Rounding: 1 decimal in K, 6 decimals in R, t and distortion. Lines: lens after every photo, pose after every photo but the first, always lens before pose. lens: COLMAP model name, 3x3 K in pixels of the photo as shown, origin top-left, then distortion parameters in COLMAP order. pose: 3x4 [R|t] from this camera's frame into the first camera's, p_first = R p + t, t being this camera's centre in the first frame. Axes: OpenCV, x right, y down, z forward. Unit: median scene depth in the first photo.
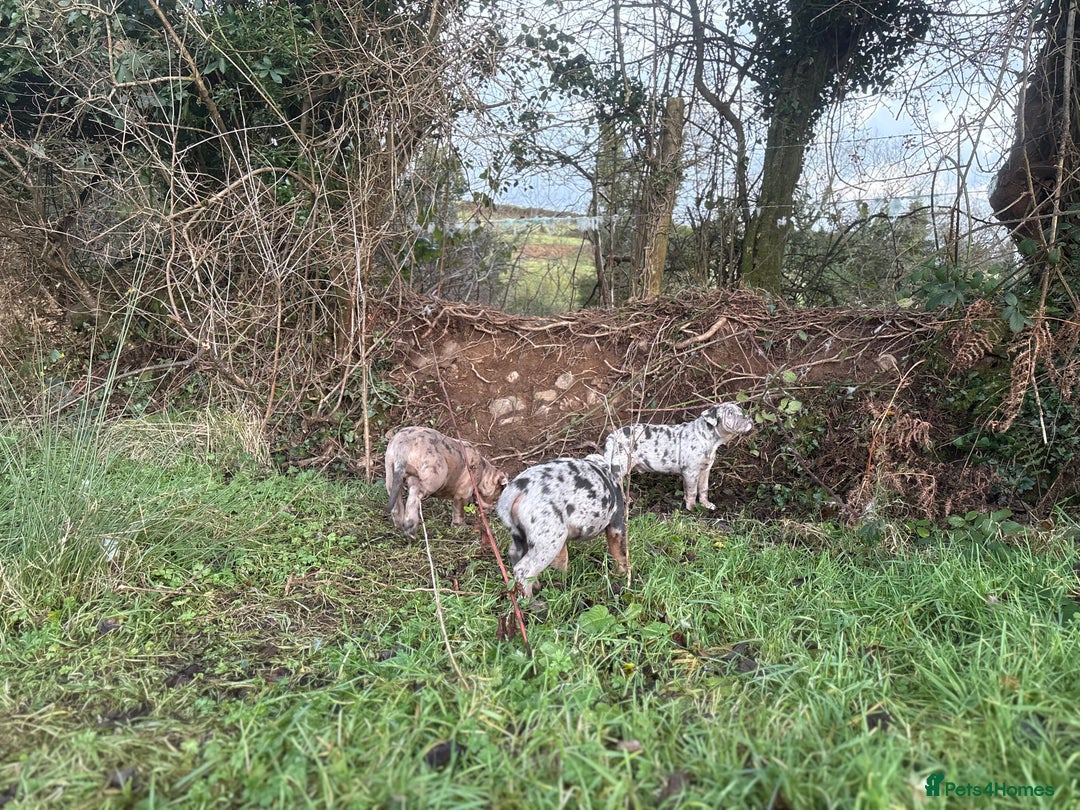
lens RADIAL K [[815.6, 0, 551.9], [0, 815.6, 416.0], [0, 0, 1]] dist [0.053408, -0.057212]
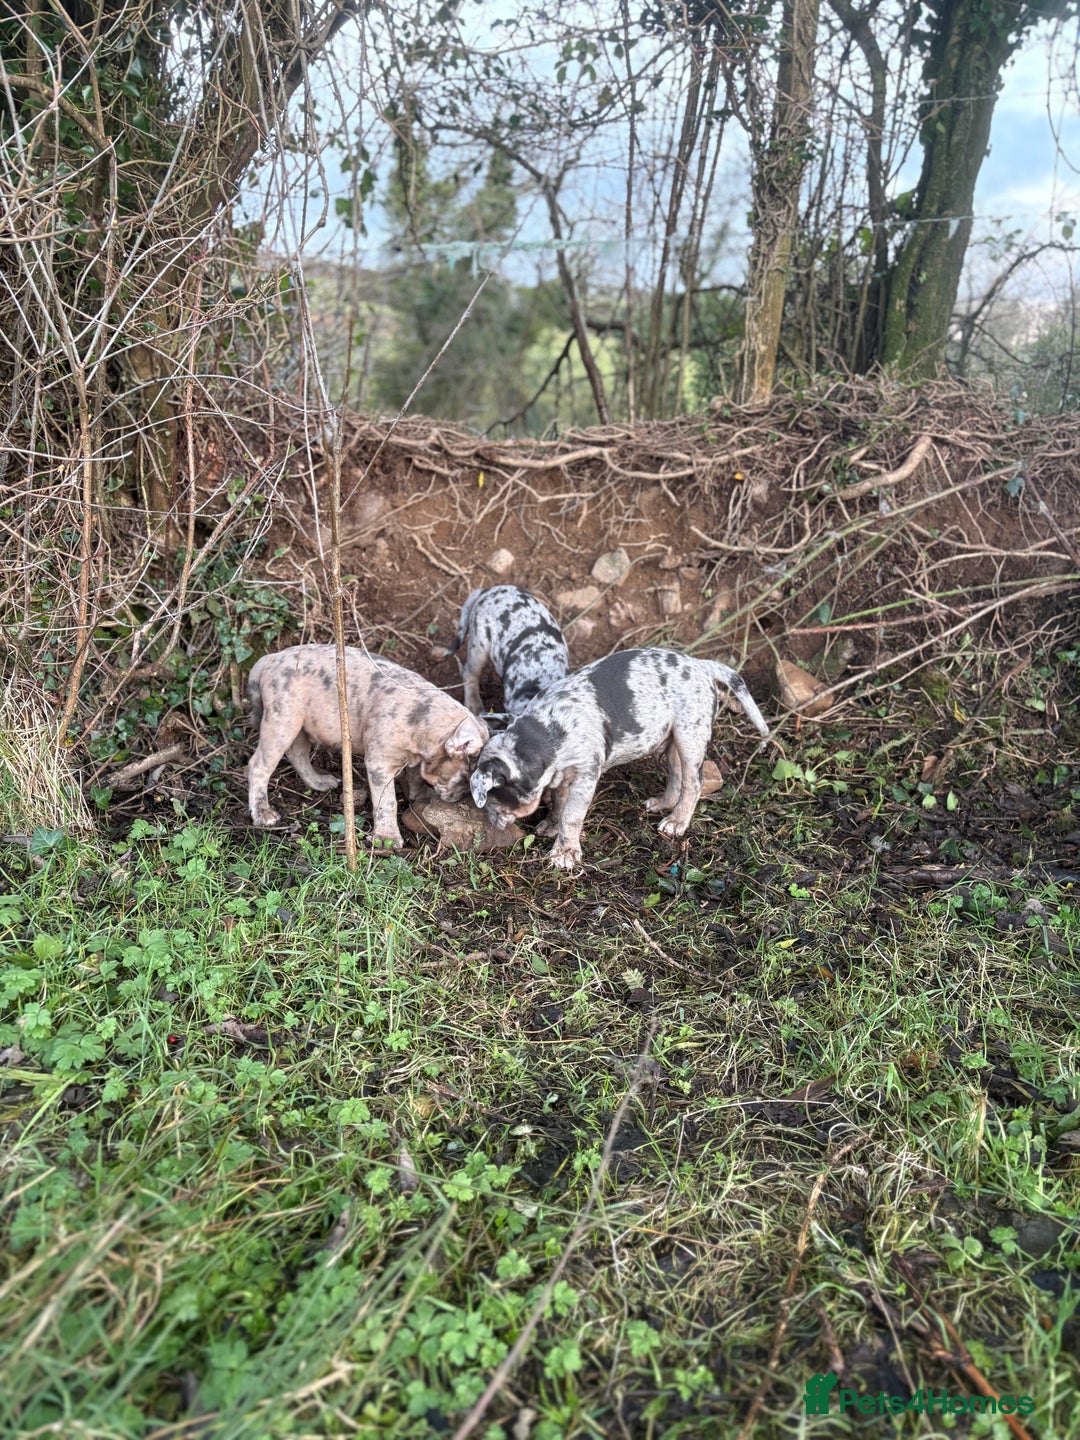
lens RADIAL K [[1087.4, 0, 532.0], [0, 1087.4, 723.9], [0, 0, 1]] dist [0.053408, -0.057212]
pose [[0.982658, -0.066725, 0.173003, -0.204727], [0.039827, 0.987186, 0.154526, -0.068164], [-0.181097, -0.144956, 0.972724, 0.400905]]
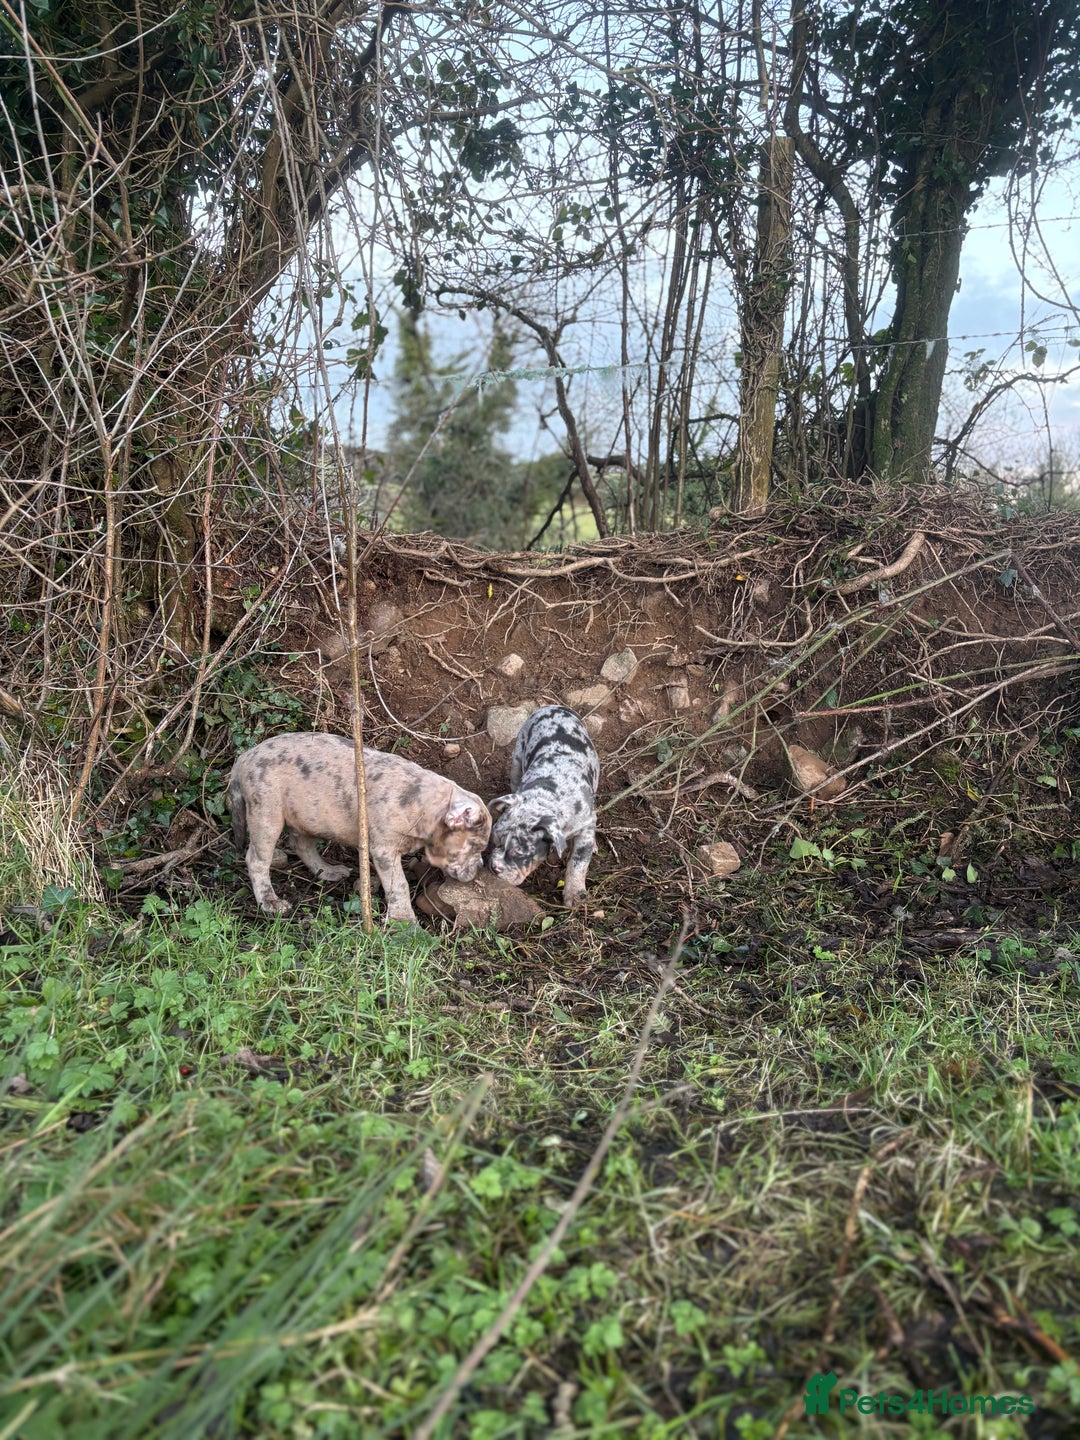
lens RADIAL K [[1087.4, 0, 546.6], [0, 1087.4, 736.2], [0, 0, 1]] dist [0.053408, -0.057212]
pose [[0.980073, -0.065592, 0.187497, -0.211489], [0.063135, 0.997823, 0.019053, -0.018366], [-0.188339, -0.006835, 0.982080, 0.395776]]
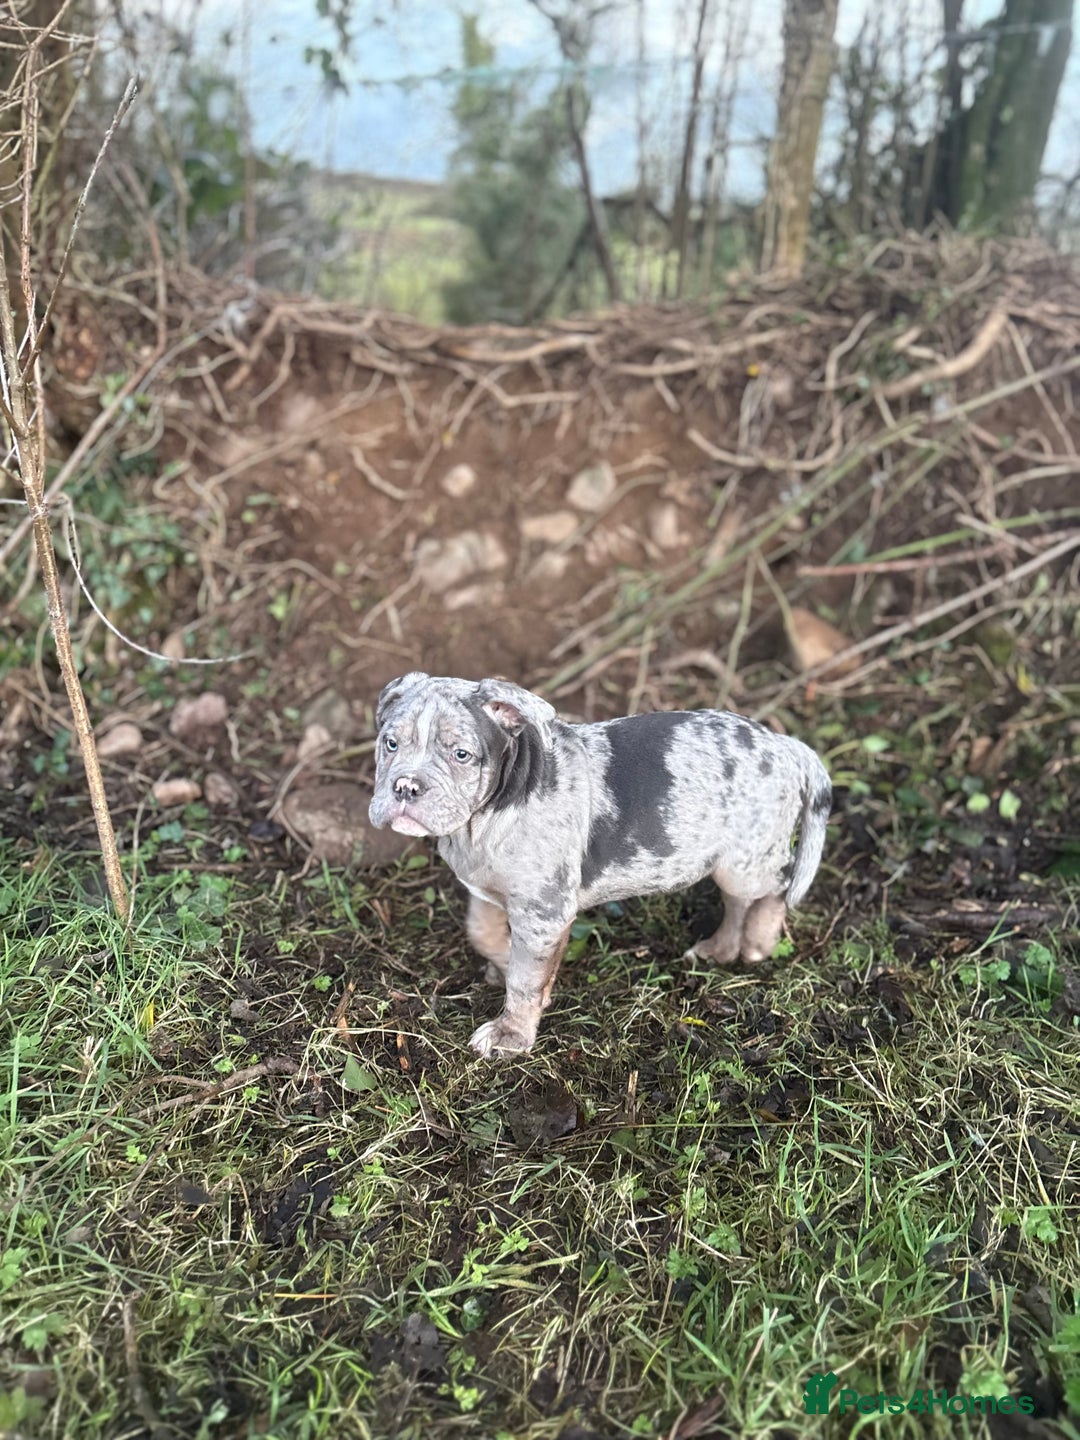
lens RADIAL K [[1087.4, 0, 539.1], [0, 1087.4, 739.6], [0, 0, 1]] dist [0.053408, -0.057212]
pose [[0.991858, -0.066700, 0.108481, -0.101158], [0.040731, 0.973272, 0.226014, -0.057347], [-0.120657, -0.219756, 0.968065, 0.551371]]
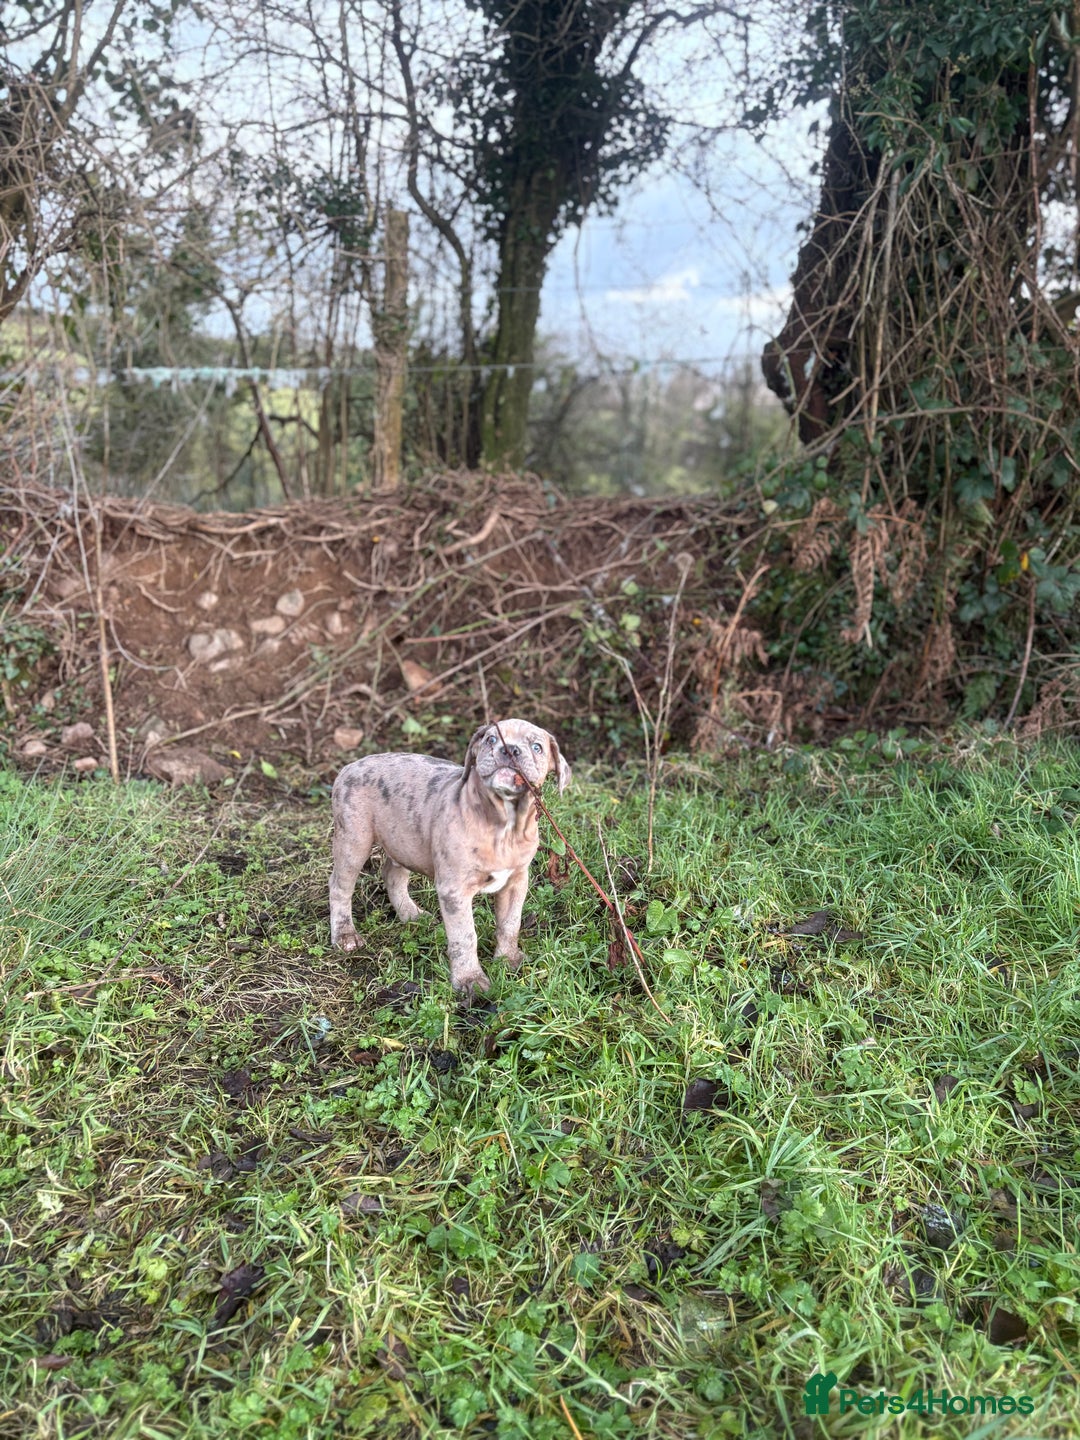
lens RADIAL K [[1087.4, 0, 539.8], [0, 1087.4, 733.5], [0, 0, 1]] dist [0.053408, -0.057212]
pose [[0.904462, -0.114508, 0.410897, -0.251620], [0.064479, 0.988927, 0.133662, -0.055965], [-0.421652, -0.094398, 0.901831, 0.007181]]
